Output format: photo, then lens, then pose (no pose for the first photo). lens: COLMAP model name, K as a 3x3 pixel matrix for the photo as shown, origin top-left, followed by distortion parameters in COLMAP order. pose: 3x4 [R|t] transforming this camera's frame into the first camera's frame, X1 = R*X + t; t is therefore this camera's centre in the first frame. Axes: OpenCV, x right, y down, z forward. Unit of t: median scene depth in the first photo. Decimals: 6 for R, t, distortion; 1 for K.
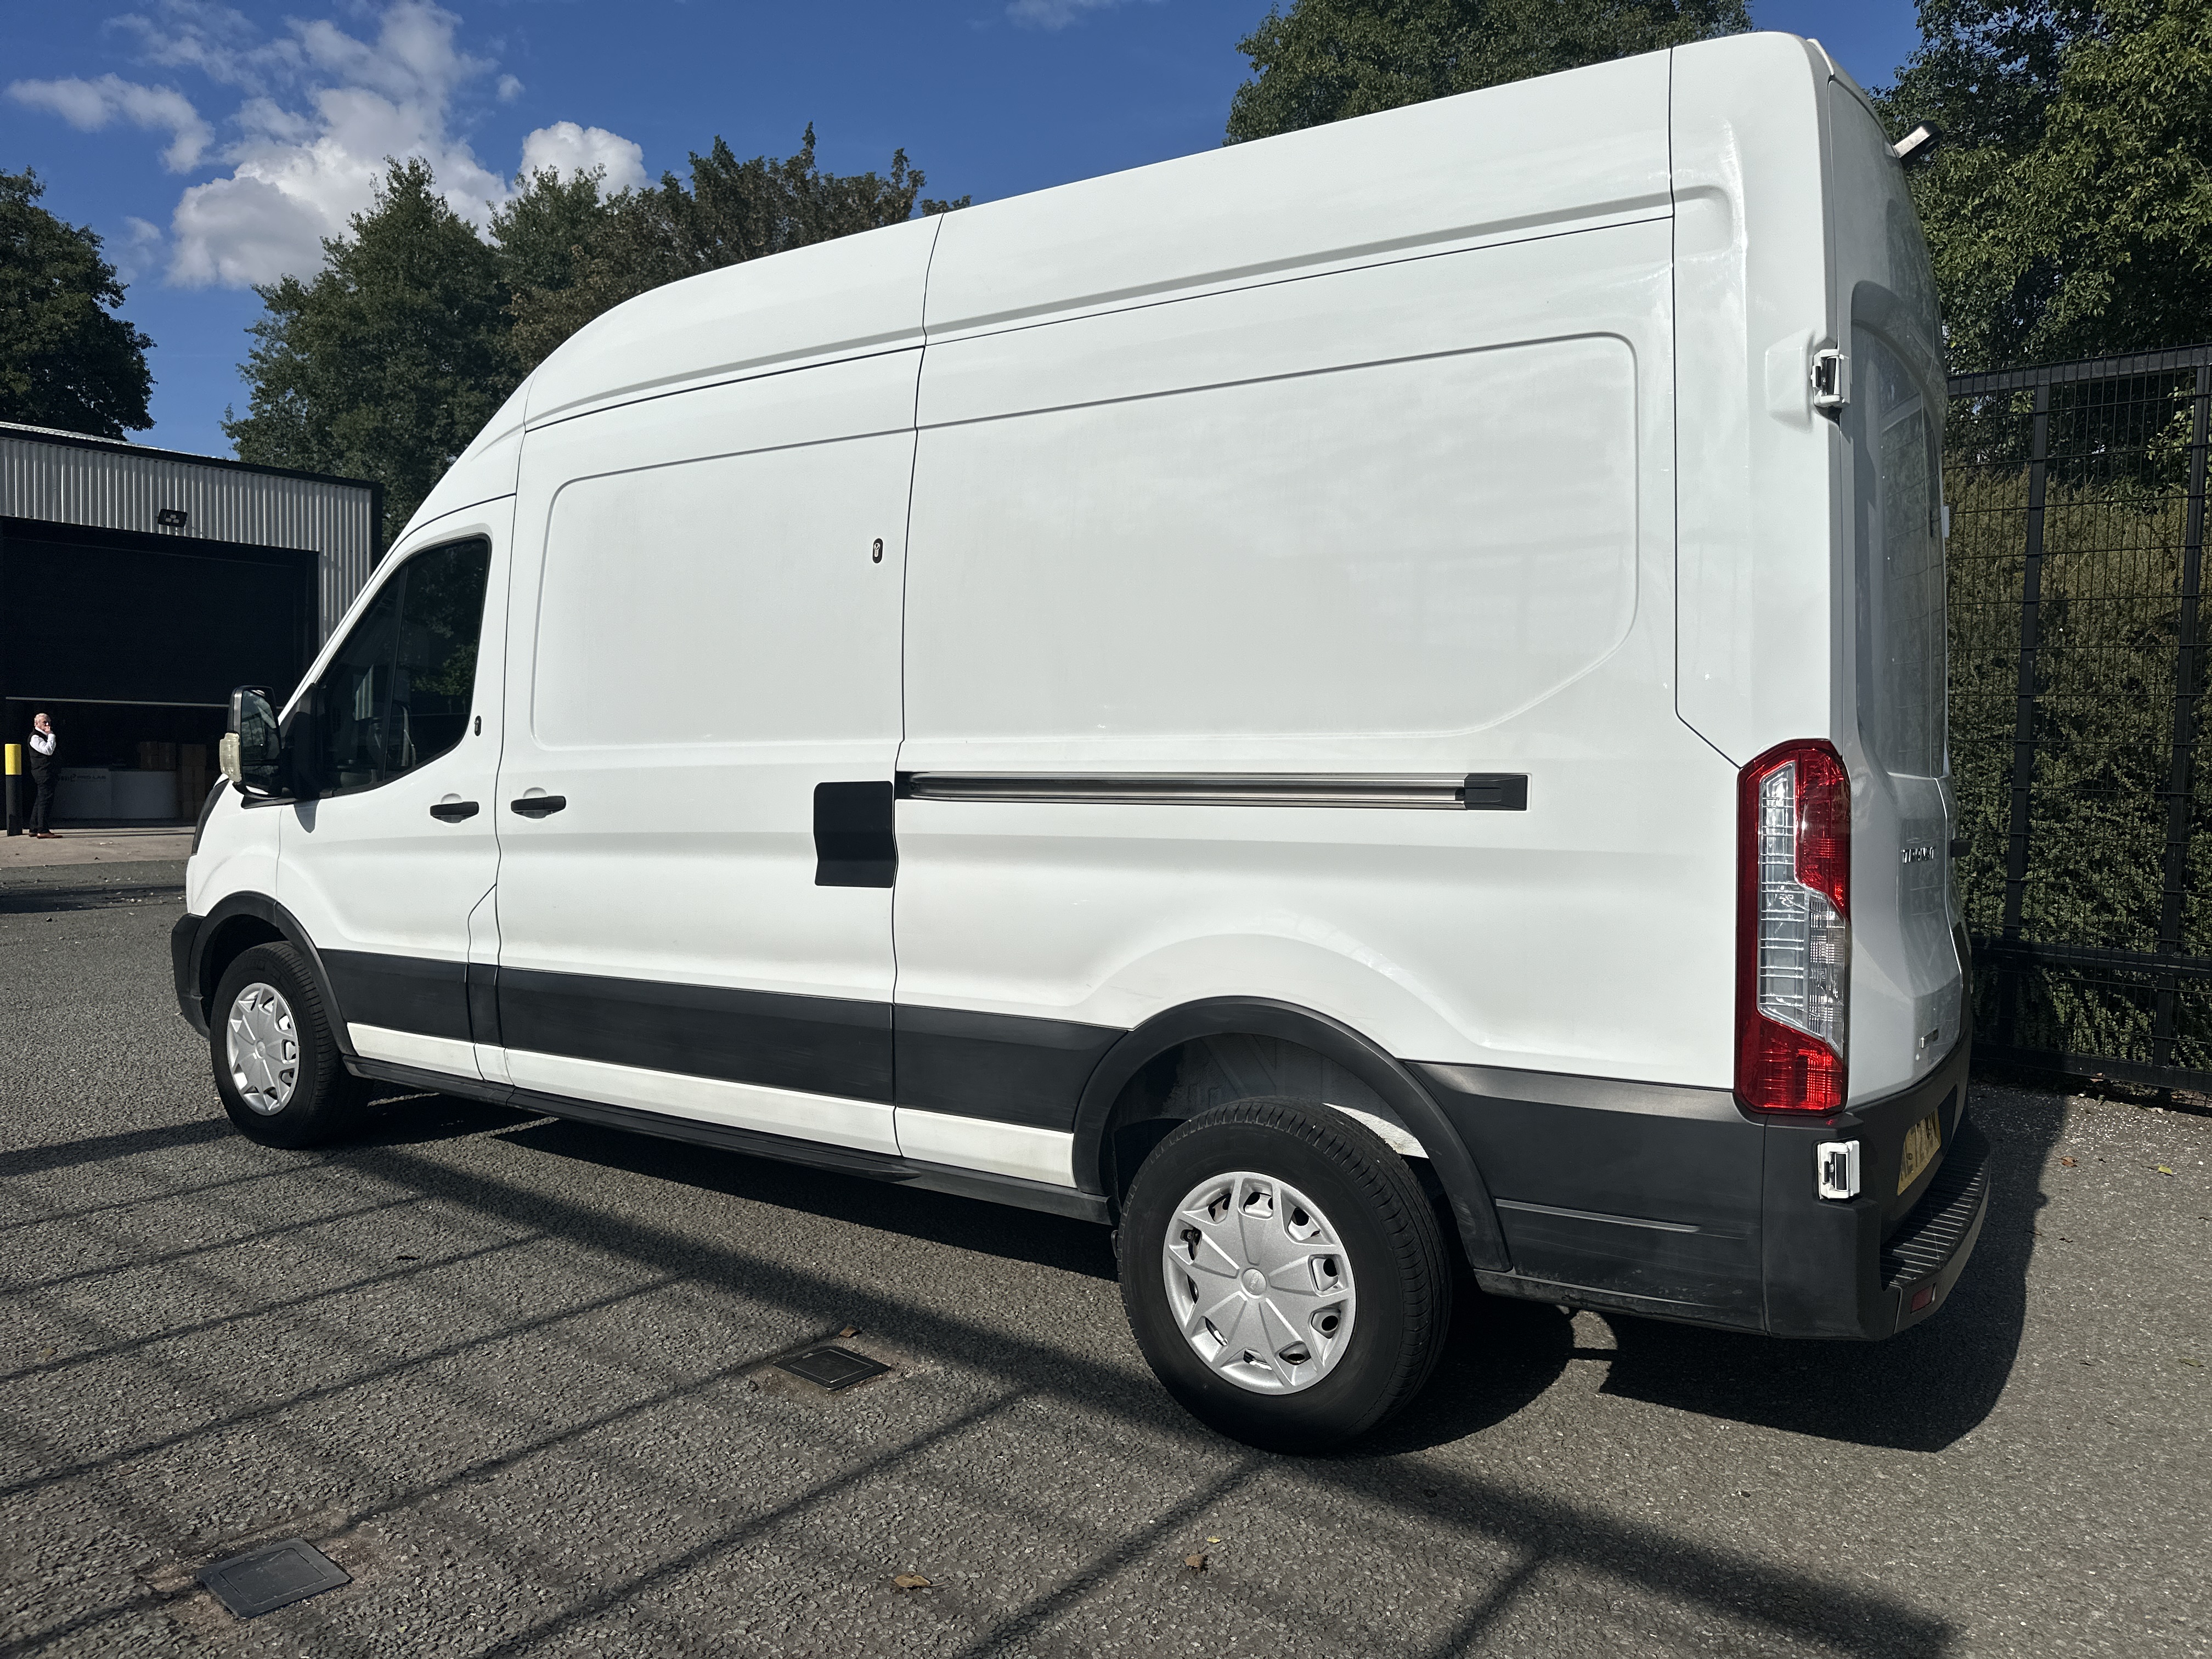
lens RADIAL K [[1639.5, 0, 1161.4], [0, 1639.5, 823.4], [0, 0, 1]] dist [0.001666, -0.004467]
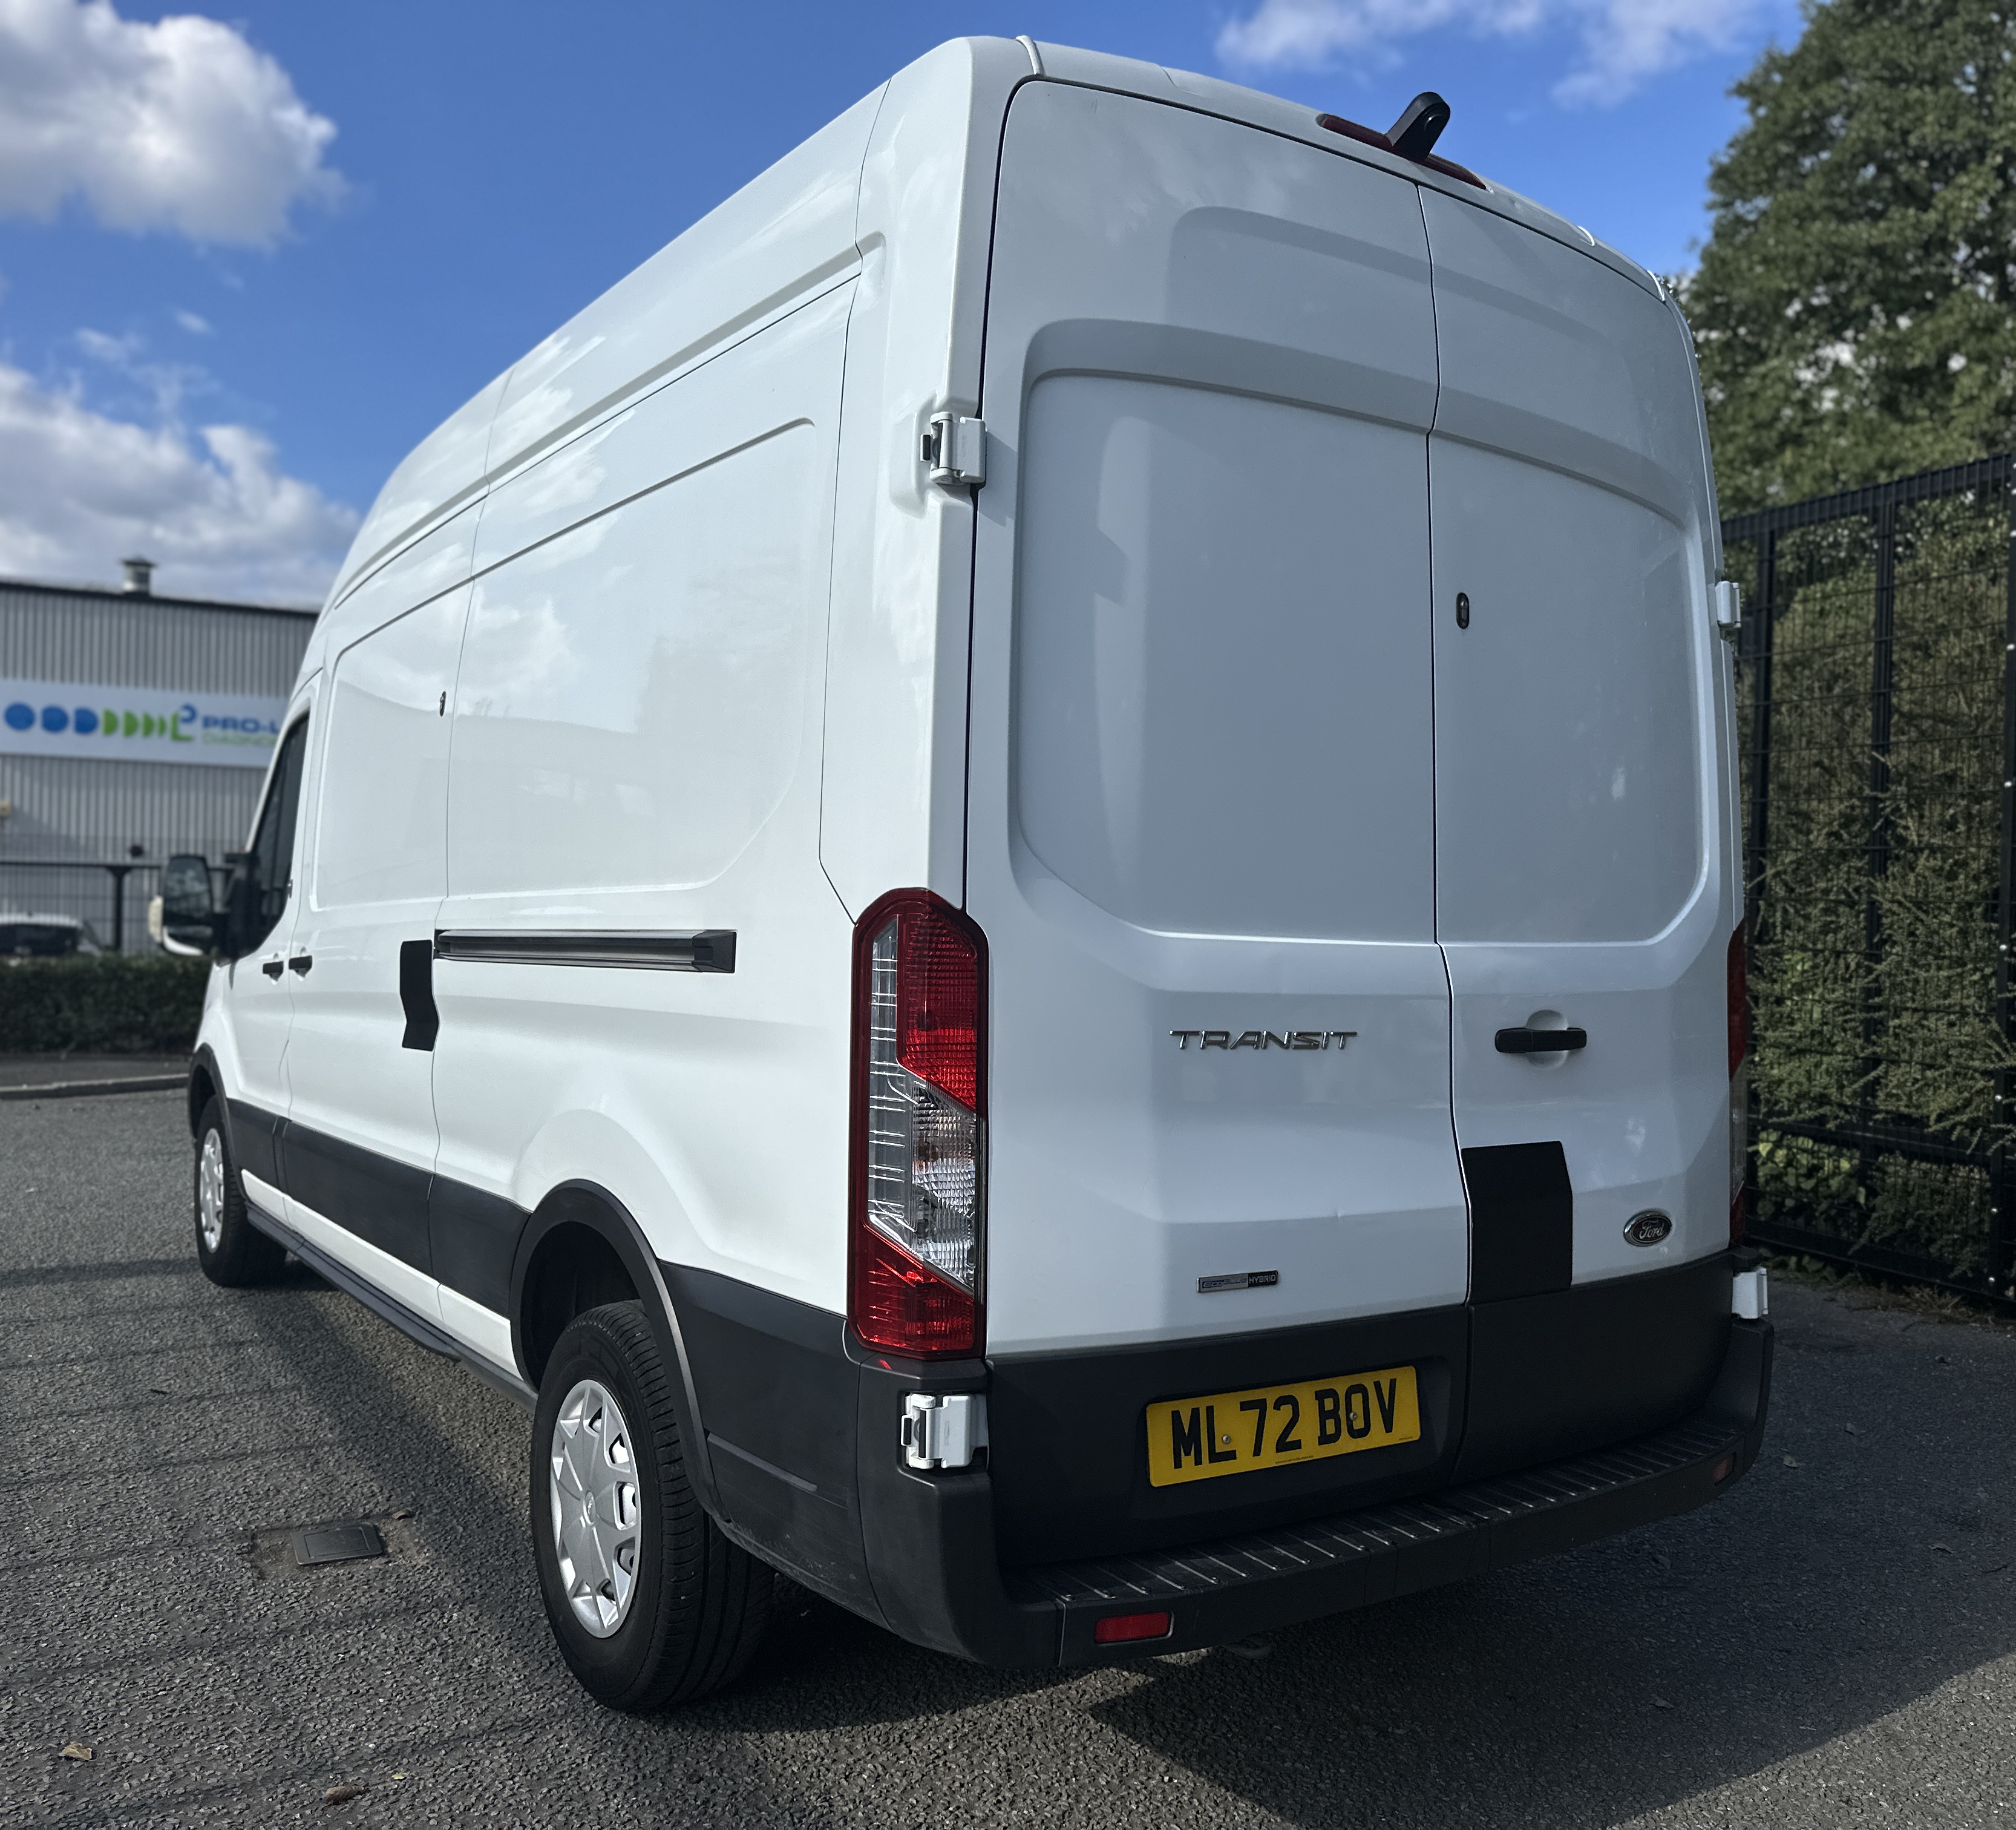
lens RADIAL K [[1836.6, 0, 1009.0], [0, 1836.6, 878.2], [0, 0, 1]] dist [-0.002034, -0.007099]
pose [[0.915864, -0.006806, -0.401432, 0.619345], [-0.021788, 0.997540, -0.066621, 0.002774], [0.400898, 0.069762, 0.913463, 0.147640]]
